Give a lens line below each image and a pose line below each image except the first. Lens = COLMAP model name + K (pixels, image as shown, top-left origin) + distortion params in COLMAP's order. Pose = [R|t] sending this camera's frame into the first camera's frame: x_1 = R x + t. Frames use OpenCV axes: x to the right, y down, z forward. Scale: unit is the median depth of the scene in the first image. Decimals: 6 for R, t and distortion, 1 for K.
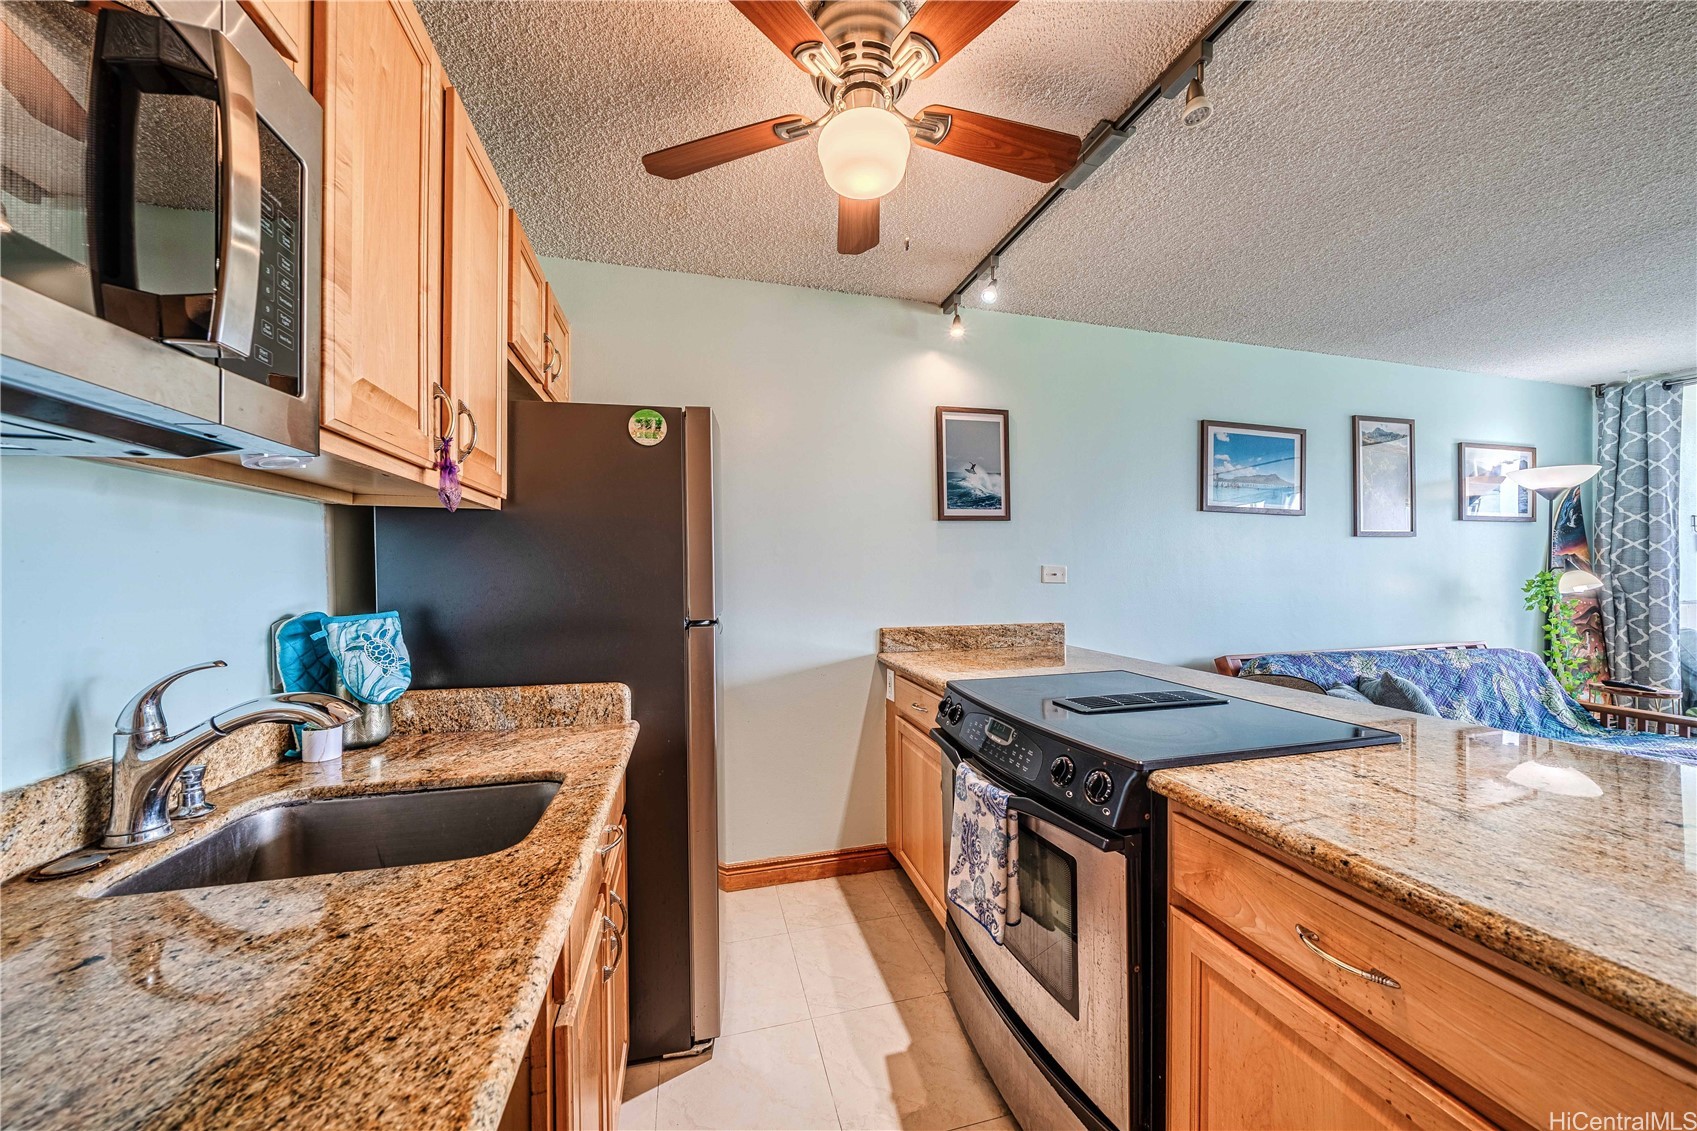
lens RADIAL K [[600.3, 0, 852.7], [0, 600.3, 565.9], [0, 0, 1]] dist [-0.010583, 0.001680]
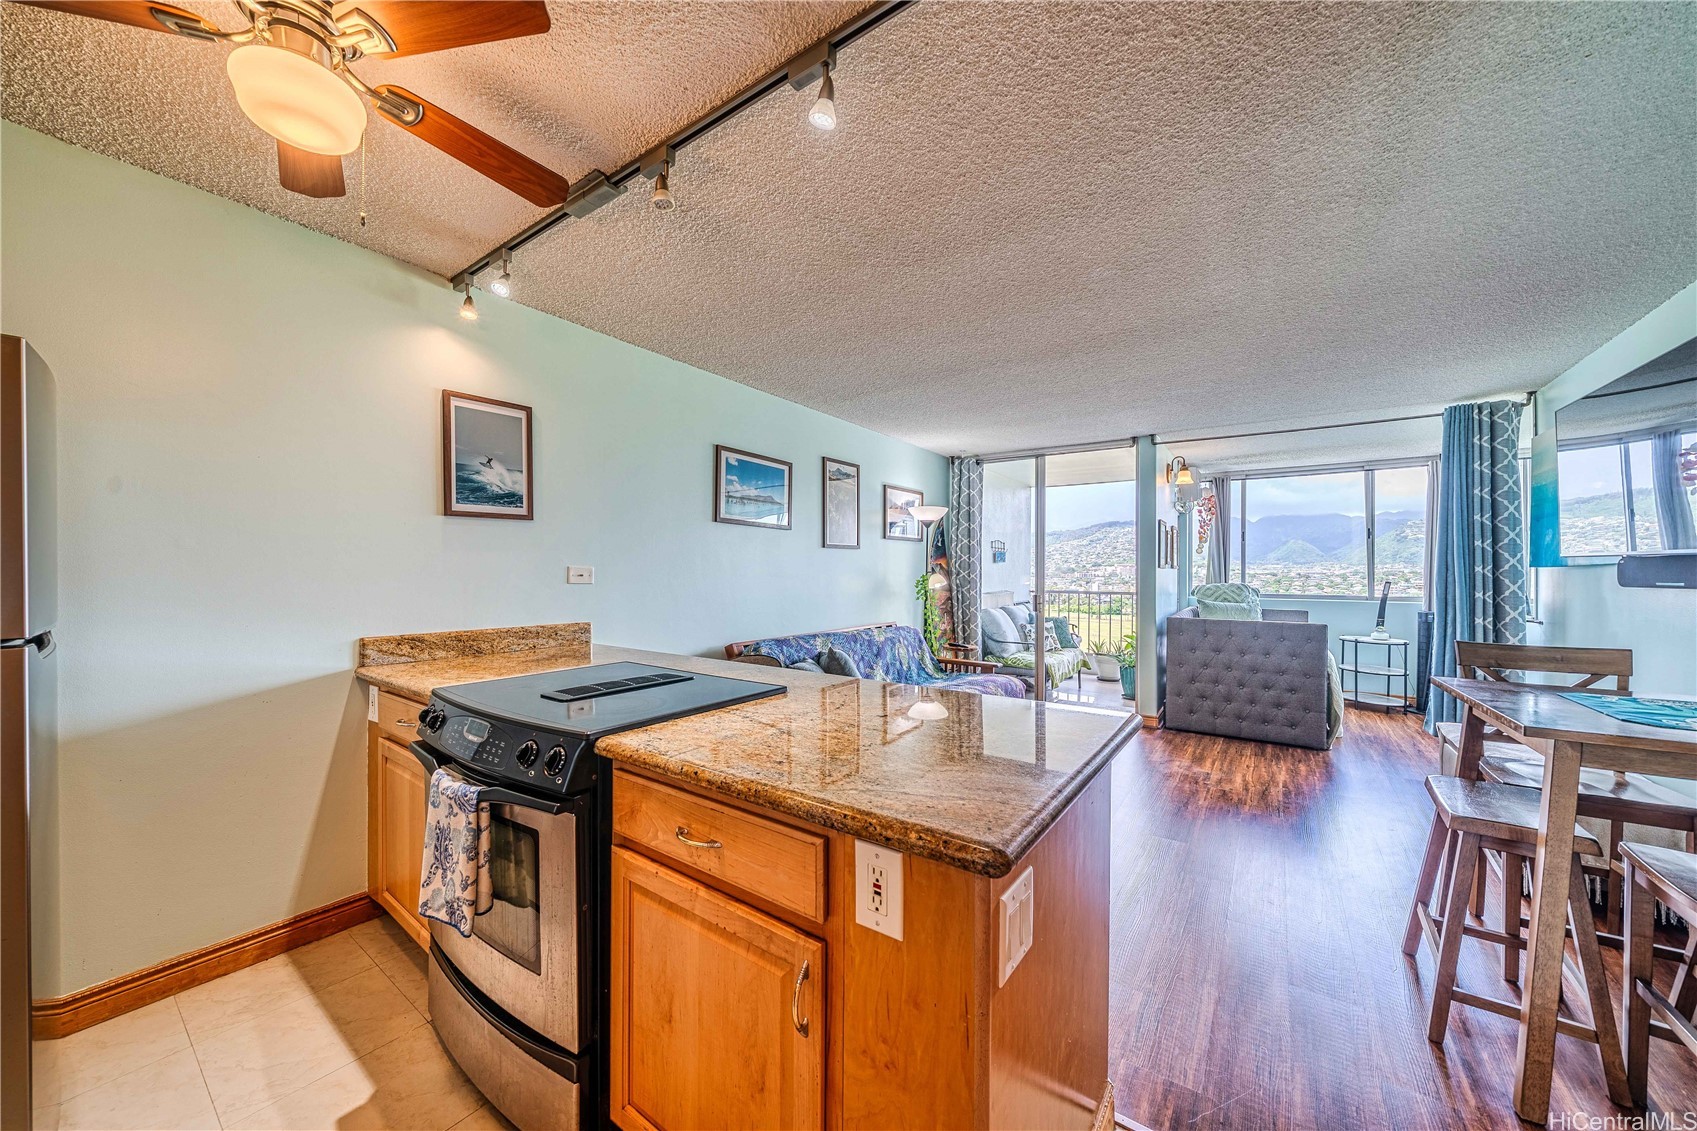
lens RADIAL K [[600.3, 0, 843.7], [0, 600.3, 566.9], [0, 0, 1]] dist [-0.010583, 0.001680]
pose [[0.773328, 0.012008, 0.633892, 0.037976], [-0.011894, 0.999919, -0.004431, -0.001107], [-0.633894, -0.004113, 0.773409, -0.082048]]
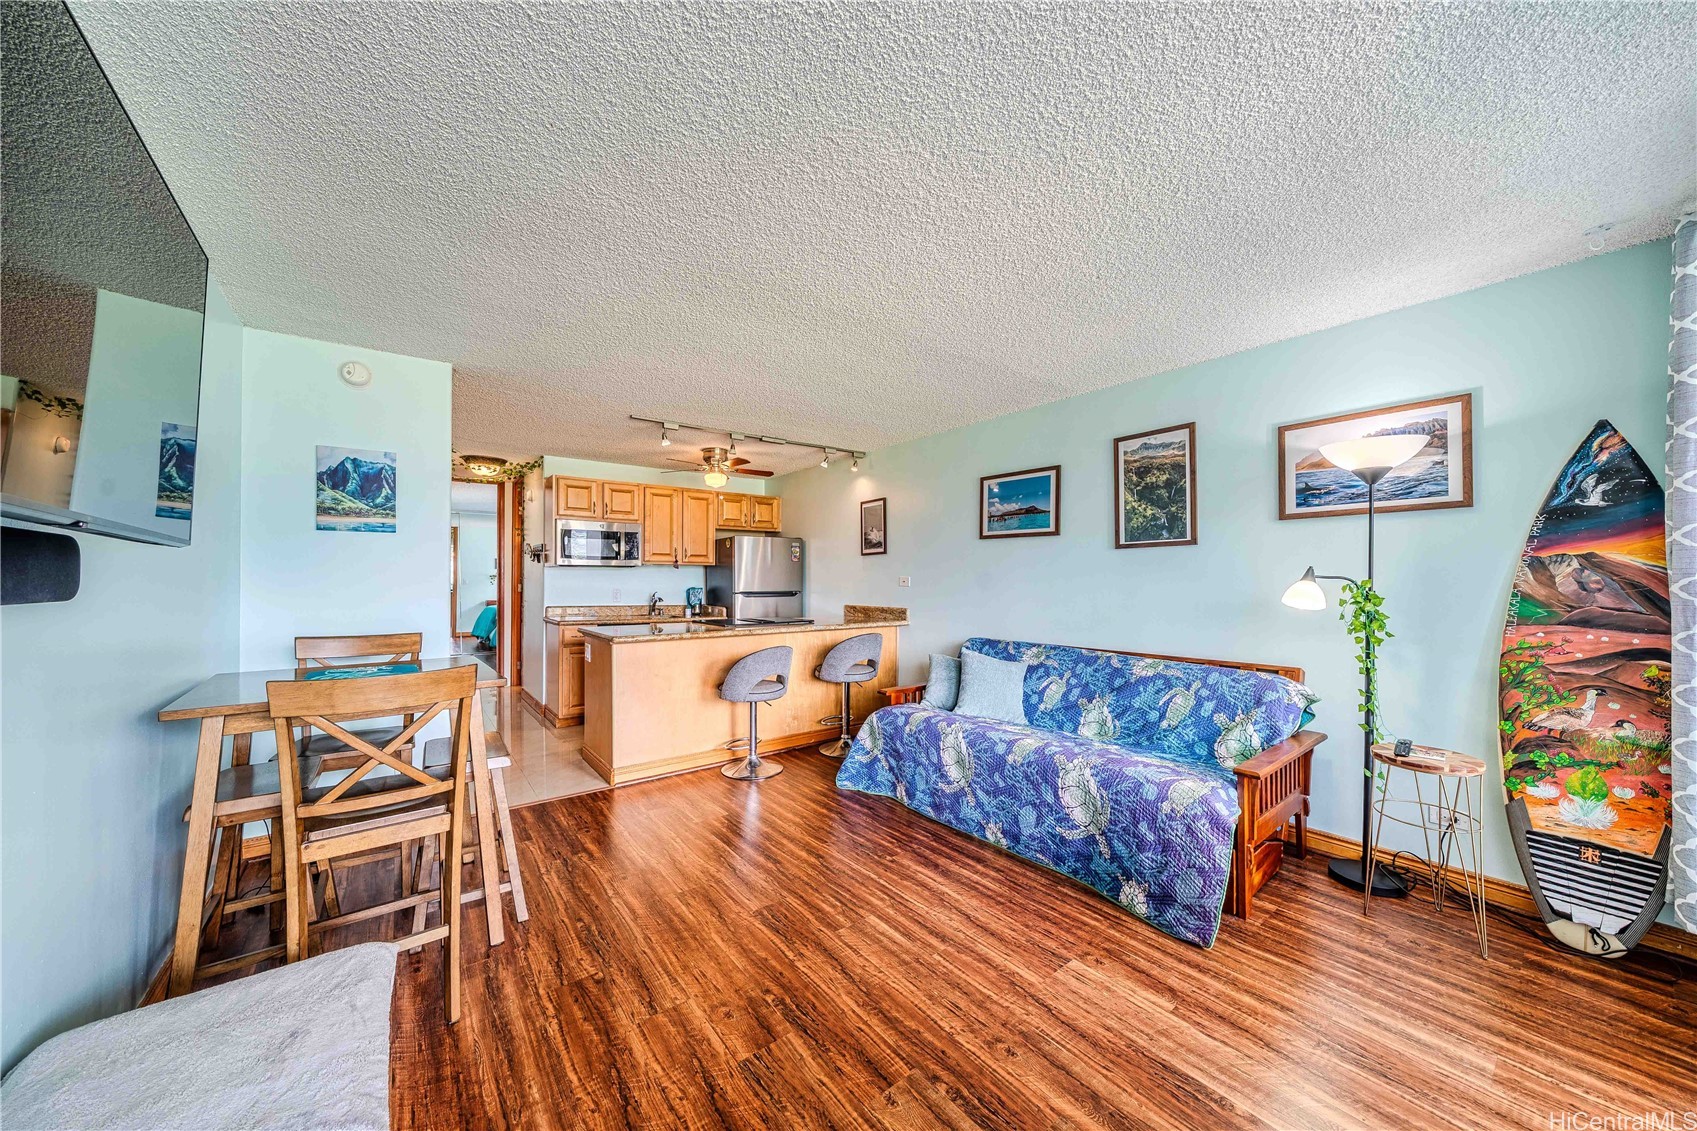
lens RADIAL K [[600.3, 0, 876.0], [0, 600.3, 586.4], [0, 0, 1]] dist [-0.010583, 0.001680]
pose [[0.393026, 0.013848, -0.919423, 2.164103], [0.004542, 0.999845, 0.017000, -0.002053], [0.919516, -0.010857, 0.392903, 0.202907]]
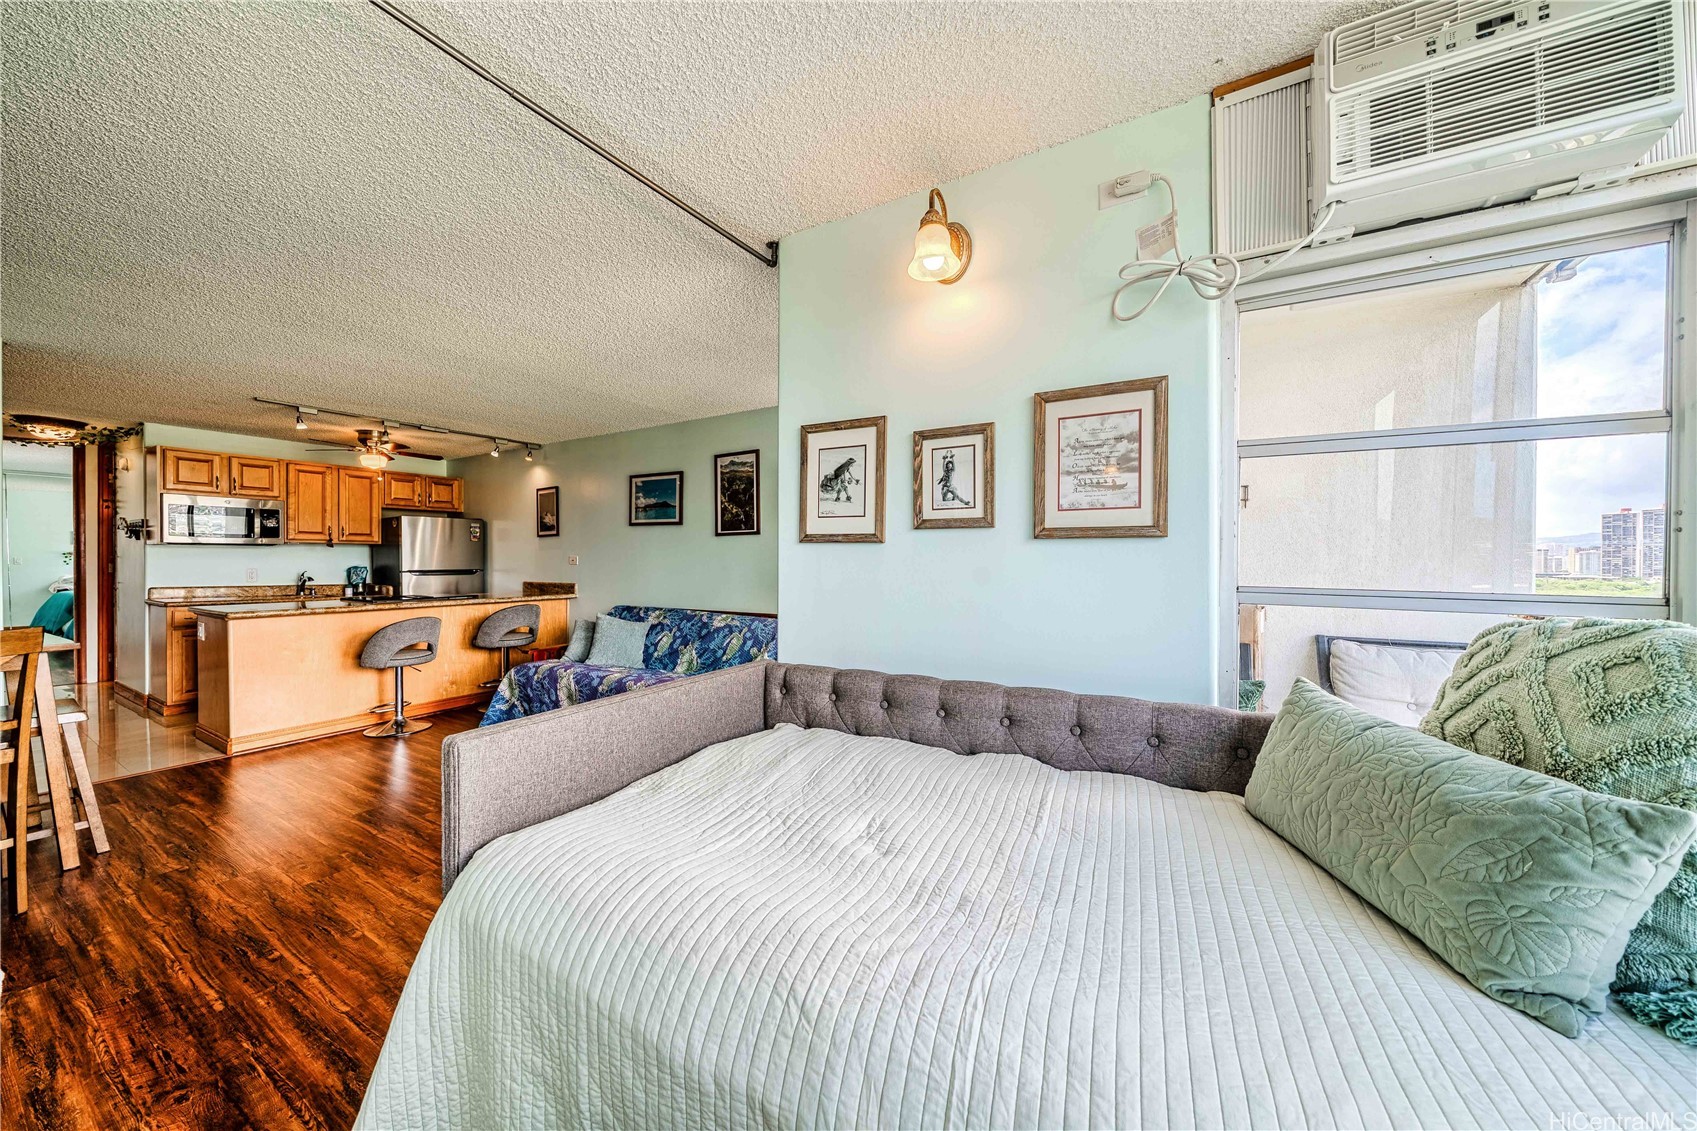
lens RADIAL K [[600.3, 0, 887.5], [0, 600.3, 568.2], [0, 0, 1]] dist [-0.010583, 0.001680]
pose [[0.703222, 0.014153, -0.710829, 2.839250], [0.000740, 0.999787, 0.020638, -0.000210], [0.710970, -0.015039, 0.703062, 0.318652]]
